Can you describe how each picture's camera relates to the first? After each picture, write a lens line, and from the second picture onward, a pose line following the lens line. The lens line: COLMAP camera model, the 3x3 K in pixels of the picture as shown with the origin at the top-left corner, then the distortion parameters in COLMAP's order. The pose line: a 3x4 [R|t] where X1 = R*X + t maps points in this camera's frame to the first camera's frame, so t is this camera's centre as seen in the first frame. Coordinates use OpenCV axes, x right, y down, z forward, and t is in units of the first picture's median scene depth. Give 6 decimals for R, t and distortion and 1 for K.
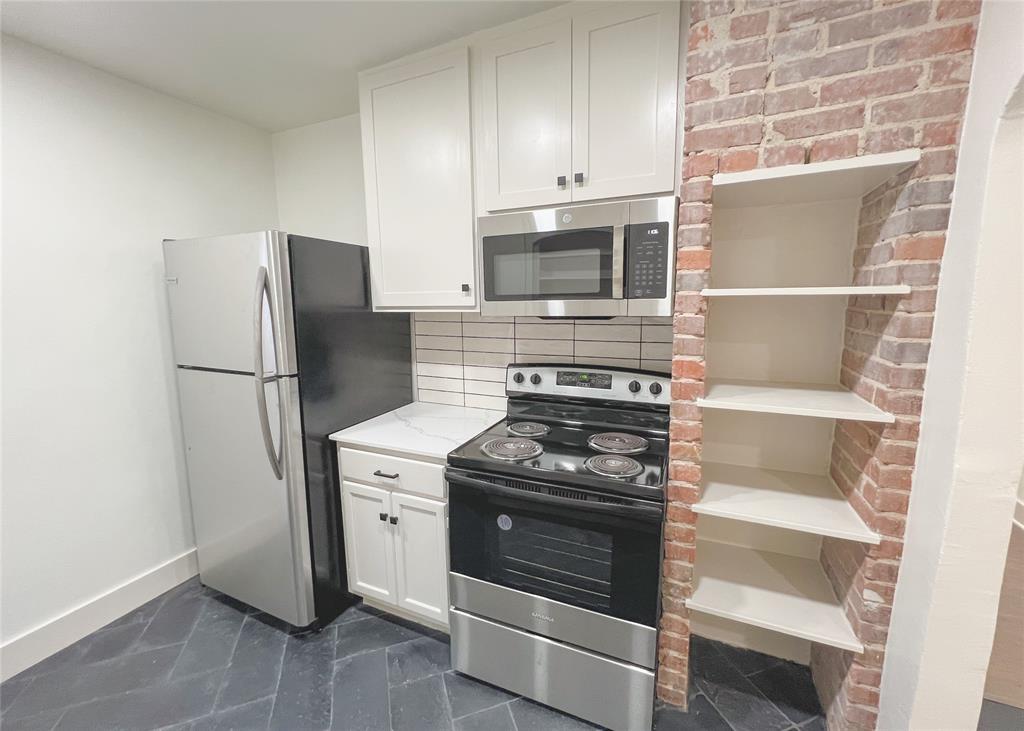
lens RADIAL K [[423.5, 0, 511.6], [0, 423.5, 363.6], [0, 0, 1]] dist [-0.000275, -0.000777]
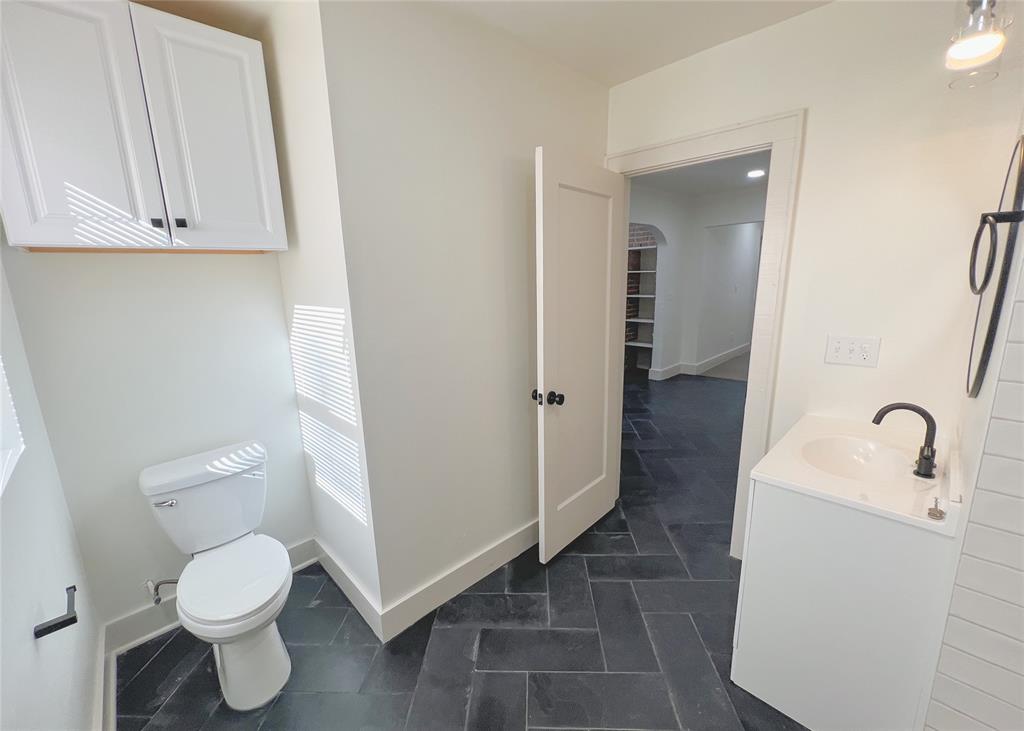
lens RADIAL K [[423.5, 0, 514.6], [0, 423.5, 368.5], [0, 0, 1]] dist [-0.000275, -0.000777]
pose [[0.932298, 0.070281, -0.354797, 0.926545], [-0.046175, 0.996040, 0.075968, 0.533759], [0.358732, -0.054442, 0.931852, -3.452515]]
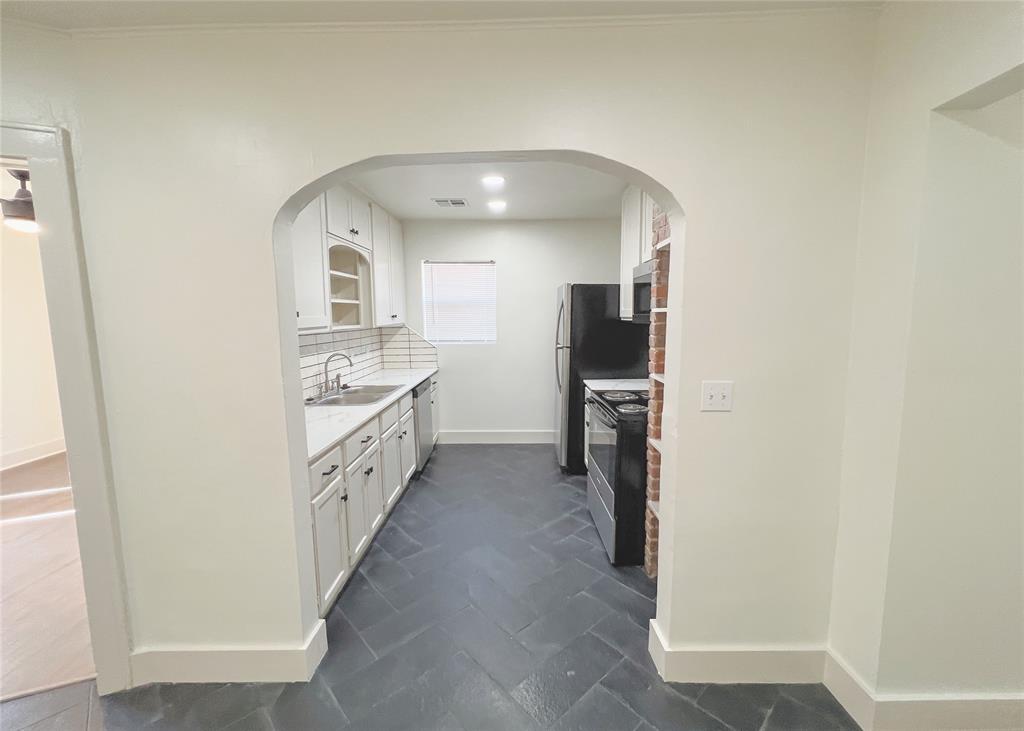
lens RADIAL K [[423.5, 0, 508.2], [0, 423.5, 363.2], [0, 0, 1]] dist [-0.000275, -0.000777]
pose [[0.390255, 0.112631, -0.913792, 1.581211], [-0.138536, 0.988373, 0.062659, 0.016814], [0.910225, 0.102140, 0.401321, -0.183055]]
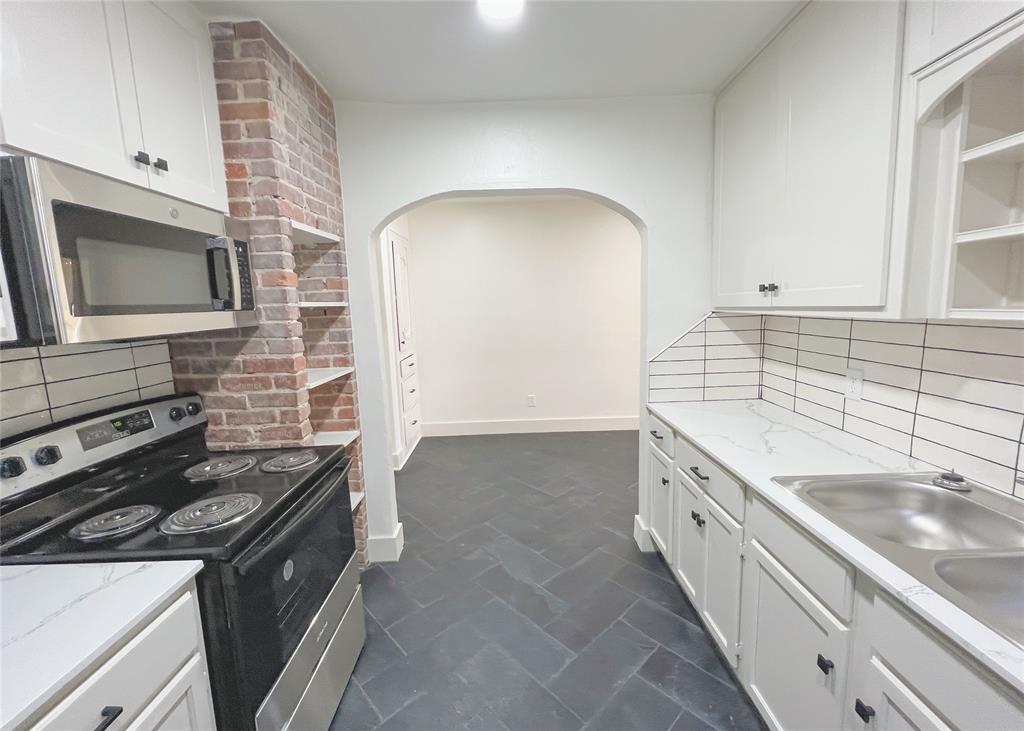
lens RADIAL K [[423.5, 0, 509.4], [0, 423.5, 362.4], [0, 0, 1]] dist [-0.000275, -0.000777]
pose [[-0.399622, -0.097329, 0.911498, -0.923100], [0.182956, 0.965873, 0.183348, -0.099477], [-0.898237, 0.240034, -0.368177, 0.818131]]
